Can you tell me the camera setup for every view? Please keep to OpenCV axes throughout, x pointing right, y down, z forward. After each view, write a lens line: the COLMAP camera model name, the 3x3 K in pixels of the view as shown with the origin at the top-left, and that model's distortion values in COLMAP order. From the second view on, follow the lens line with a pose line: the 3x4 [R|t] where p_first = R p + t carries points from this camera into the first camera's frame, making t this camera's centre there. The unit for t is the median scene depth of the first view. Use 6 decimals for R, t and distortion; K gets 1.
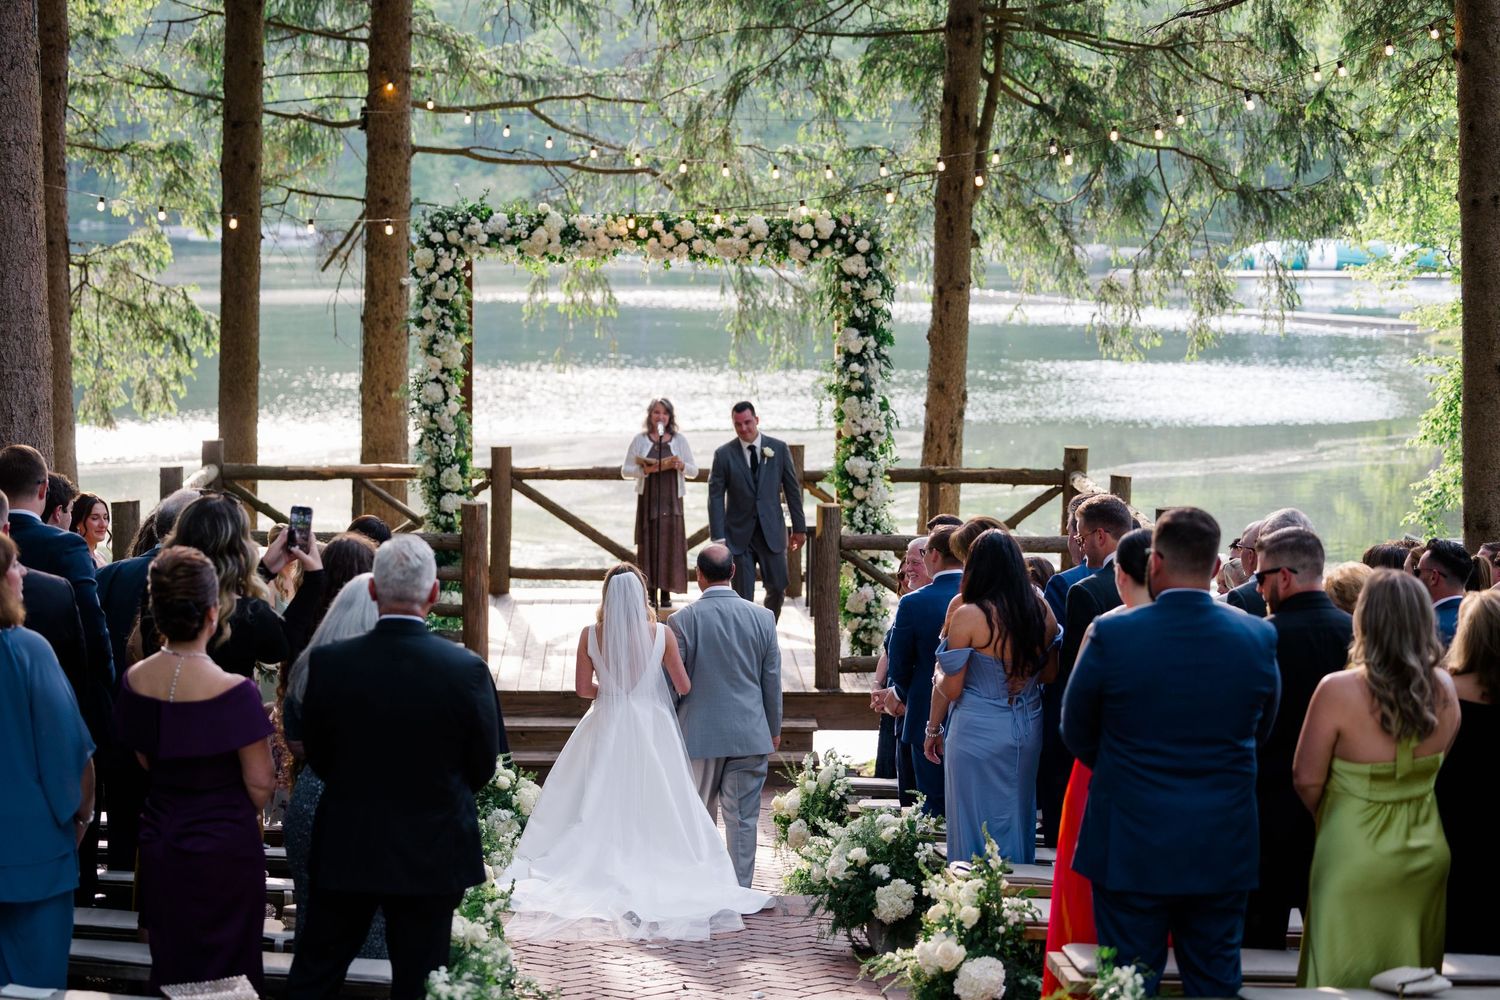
lens RADIAL K [[3164.9, 0, 726.1], [0, 3164.9, 603.9], [0, 0, 1]] dist [-0.128875, -0.128404]
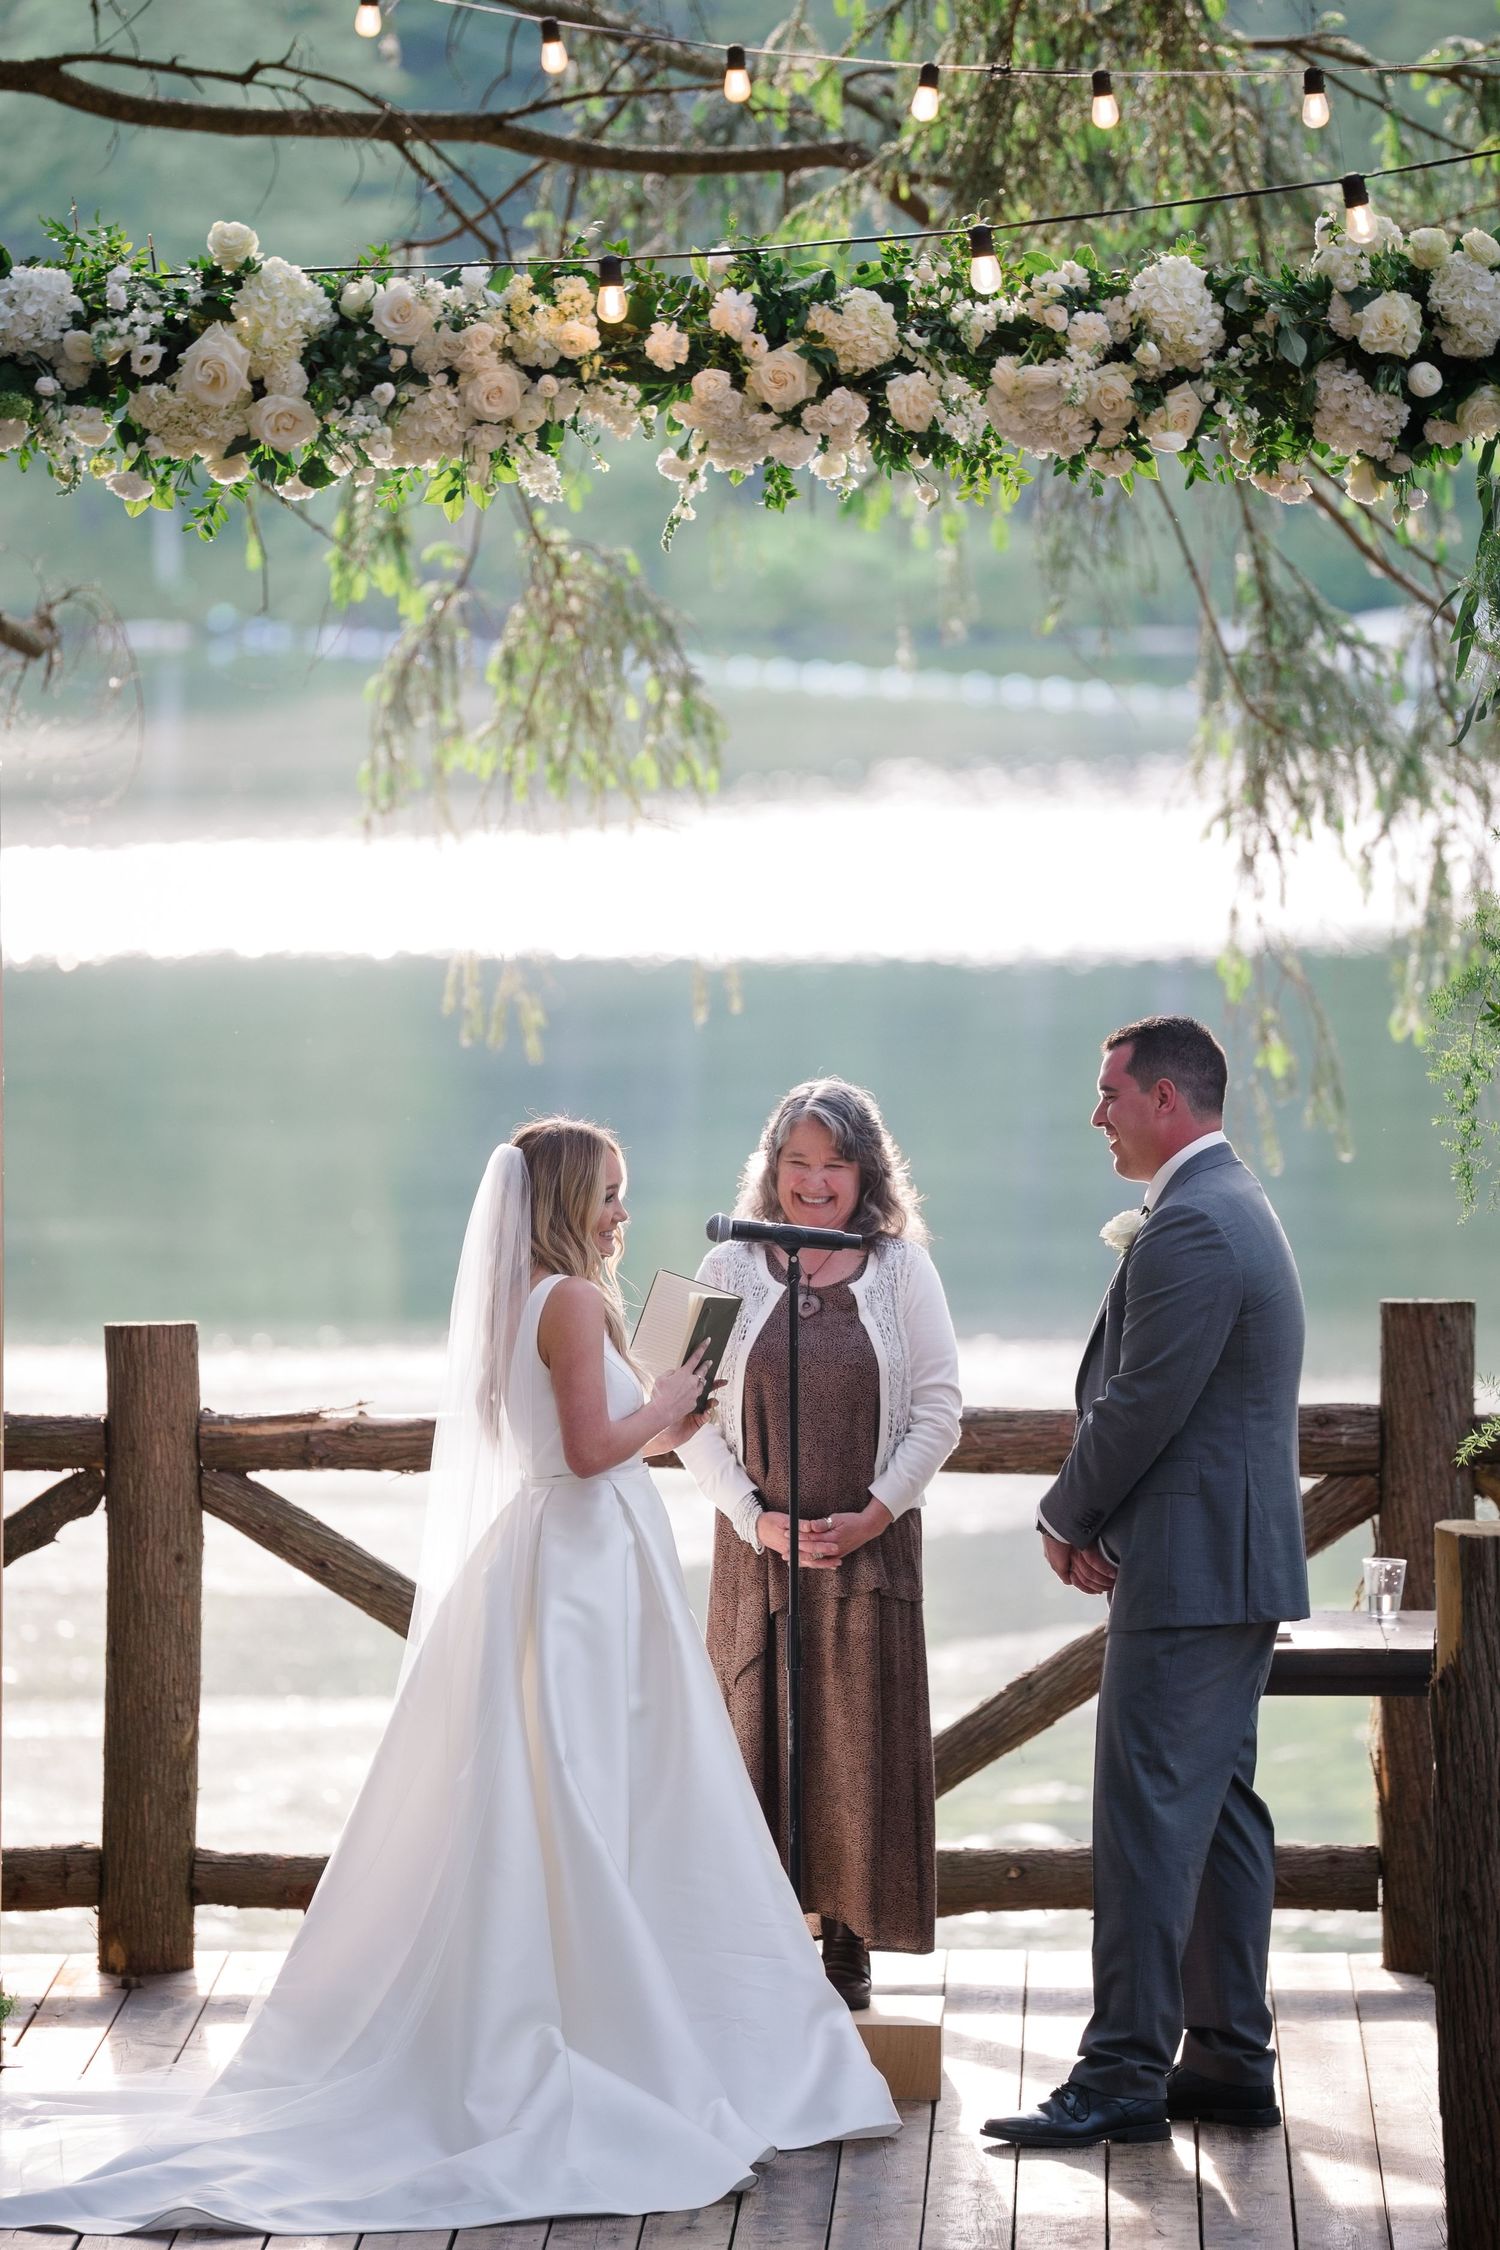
lens RADIAL K [[12930.2, 0, 750.0], [0, 12930.2, 1125.0], [0, 0, 1]] dist [1.411903, 16.516191]
pose [[0.997966, -0.013299, -0.062341, 0.036816], [0.008343, 0.996832, -0.079097, 0.012463], [0.063196, 0.078416, 0.994916, 0.072104]]
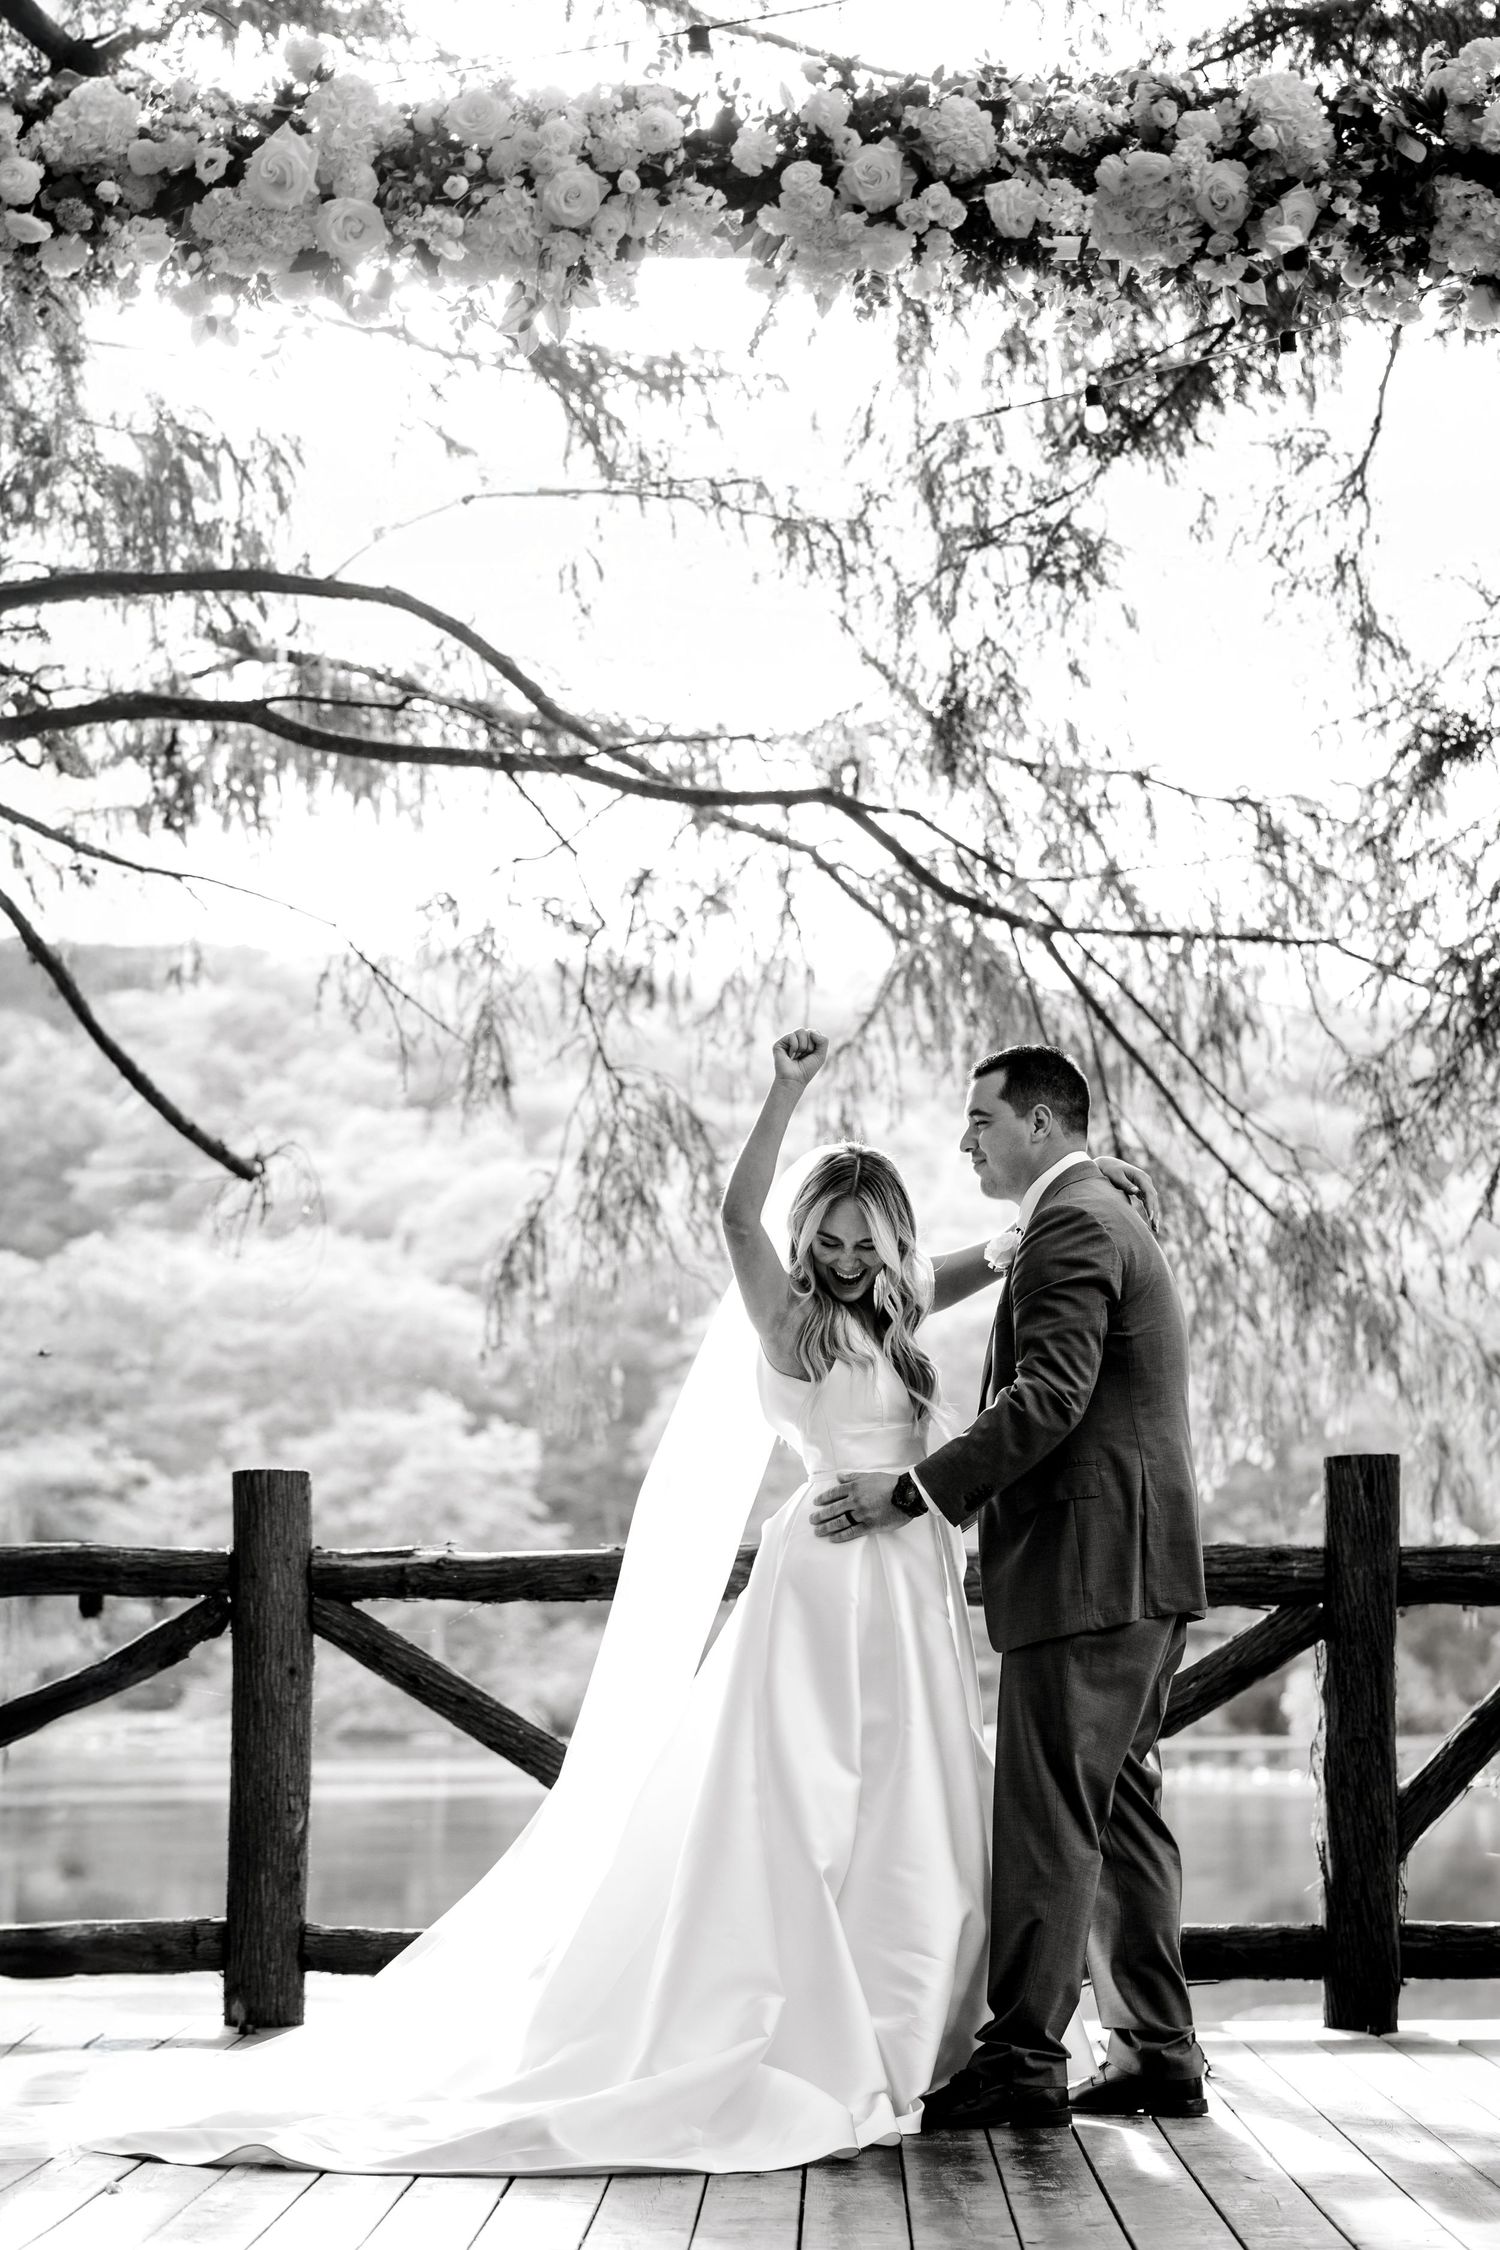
lens RADIAL K [[5159.9, 0, 741.1], [0, 5159.9, 1153.6], [0, 0, 1]] dist [-0.257598, 0.698907]
pose [[0.998677, -0.014377, -0.049365, -0.010928], [0.002192, 0.971141, -0.238497, 0.032994], [0.051369, 0.238073, 0.969888, 0.669187]]
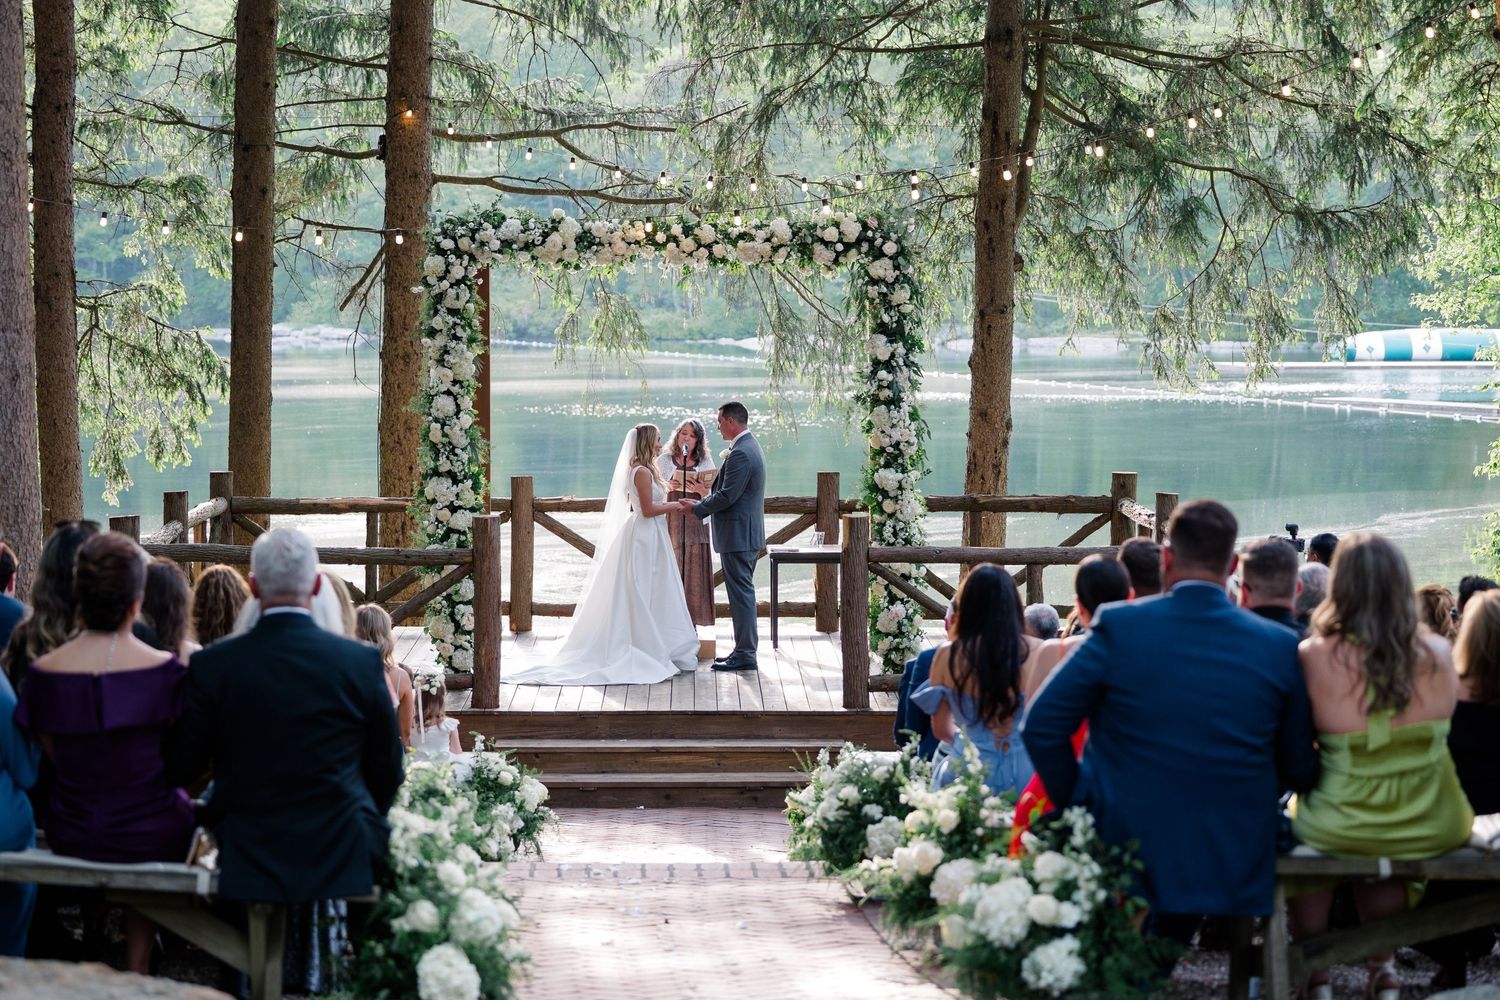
lens RADIAL K [[3383.7, 0, 718.8], [0, 3383.7, 500.7], [0, 0, 1]] dist [-0.172040, 0.190421]
pose [[0.999668, -0.008303, -0.024395, 0.015554], [0.006575, 0.997519, -0.070097, 0.034594], [0.024916, 0.069913, 0.997242, -0.021599]]
